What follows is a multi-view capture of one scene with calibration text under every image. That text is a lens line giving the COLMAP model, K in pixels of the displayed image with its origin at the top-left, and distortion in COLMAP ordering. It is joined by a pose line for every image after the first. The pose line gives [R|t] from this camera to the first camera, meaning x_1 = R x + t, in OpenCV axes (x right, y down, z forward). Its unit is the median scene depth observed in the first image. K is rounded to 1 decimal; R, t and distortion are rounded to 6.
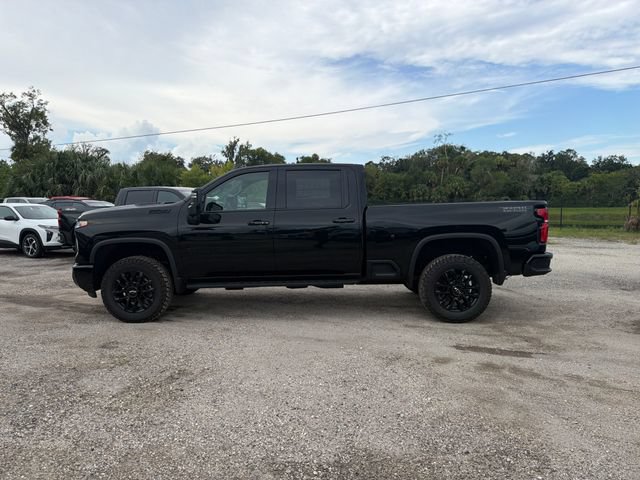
lens RADIAL K [[454.4, 0, 316.5], [0, 454.4, 249.3], [0, 0, 1]] dist [0.033774, -0.043405]
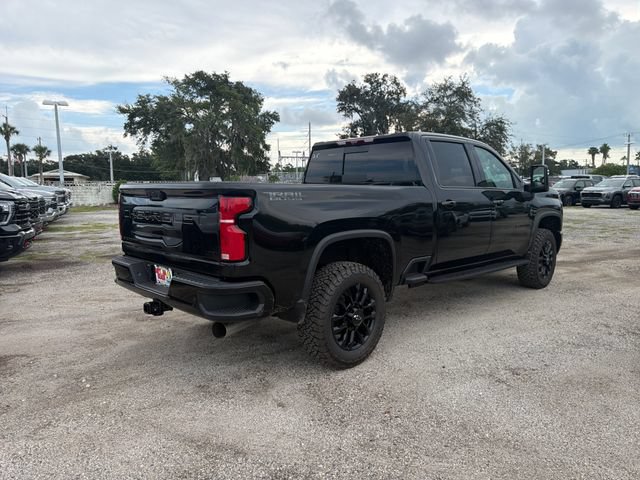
lens RADIAL K [[454.4, 0, 319.5], [0, 454.4, 241.5], [0, 0, 1]] dist [0.033774, -0.043405]
pose [[-0.701474, 0.097431, -0.706004, 0.061265], [-0.059336, 0.979188, 0.194087, -0.013329], [0.710221, 0.178038, -0.681094, 0.132261]]
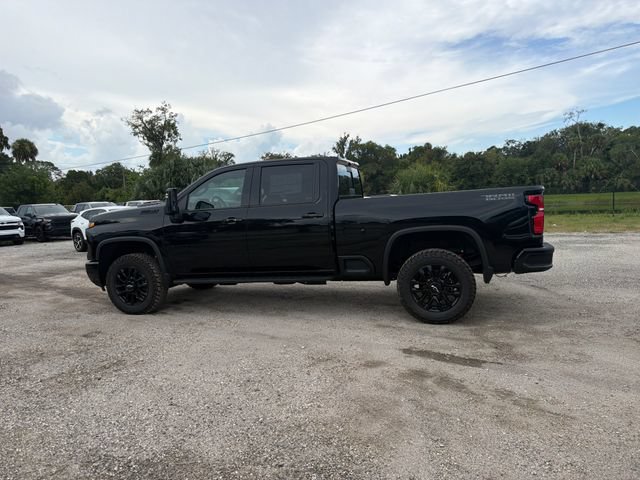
lens RADIAL K [[454.4, 0, 314.9], [0, 454.4, 246.0], [0, 0, 1]] dist [0.033774, -0.043405]
pose [[0.965813, -0.011896, -0.258967, 0.023806], [0.013581, 0.999897, 0.004717, -0.000163], [0.258884, -0.008072, 0.965875, 0.004694]]
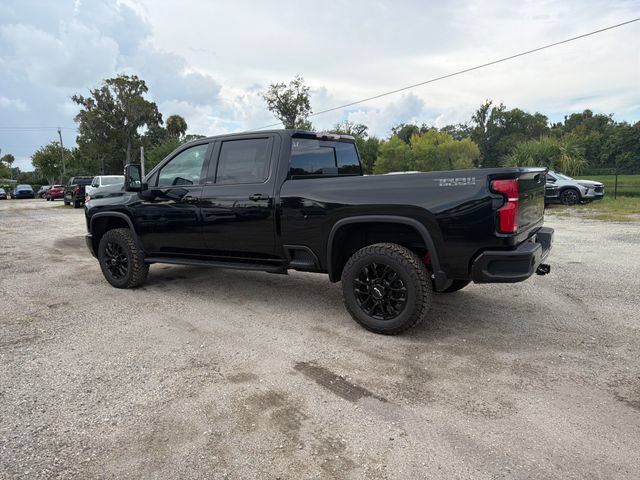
lens RADIAL K [[454.4, 0, 316.9], [0, 454.4, 246.7], [0, 0, 1]] dist [0.033774, -0.043405]
pose [[0.851338, 0.060069, -0.521168, 0.046084], [-0.029484, 0.997331, 0.066789, -0.002286], [0.523789, -0.041493, 0.850837, 0.024108]]
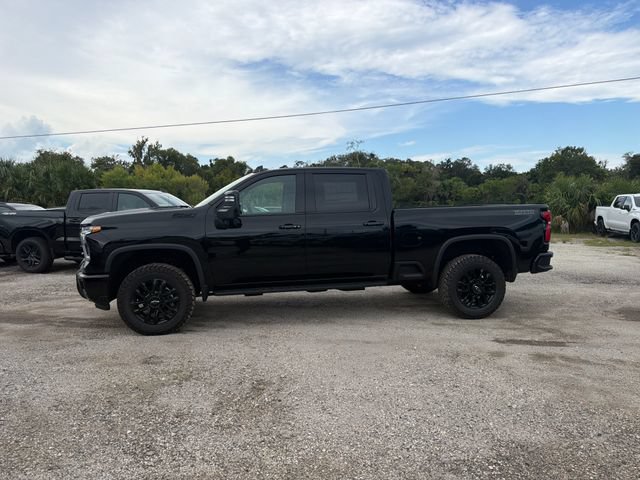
lens RADIAL K [[454.4, 0, 317.4], [0, 454.4, 246.9], [0, 0, 1]] dist [0.033774, -0.043405]
pose [[0.980893, -0.016406, 0.193854, -0.019793], [0.018997, 0.999753, -0.011514, -0.000103], [-0.193617, 0.014976, 0.980963, 0.002029]]
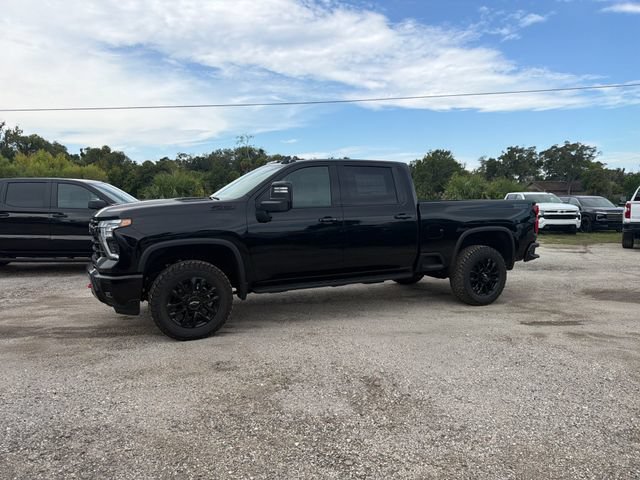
lens RADIAL K [[454.4, 0, 317.8], [0, 454.4, 244.8], [0, 0, 1]] dist [0.033774, -0.043405]
pose [[0.900195, -0.032700, 0.434257, -0.042943], [0.036255, 0.999343, 0.000096, -0.000422], [-0.433975, 0.015658, 0.900789, 0.011394]]
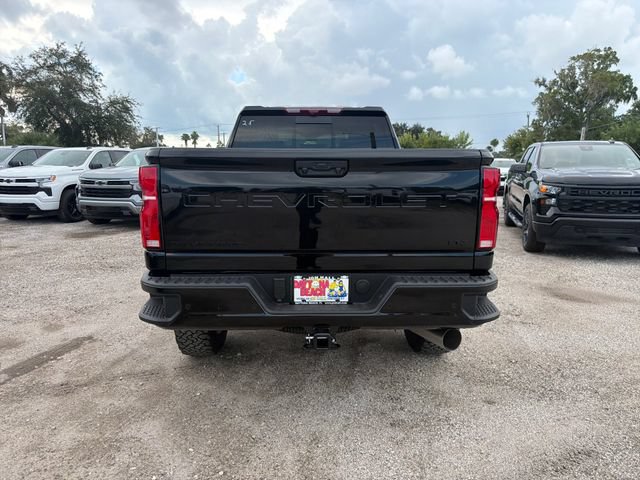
lens RADIAL K [[454.4, 0, 316.0], [0, 454.4, 238.4], [0, 0, 1]] dist [0.033774, -0.043405]
pose [[0.048577, 0.159915, -0.985935, 0.070106], [-0.103890, 0.982555, 0.154248, -0.007950], [0.993402, 0.094936, 0.064343, 0.085824]]
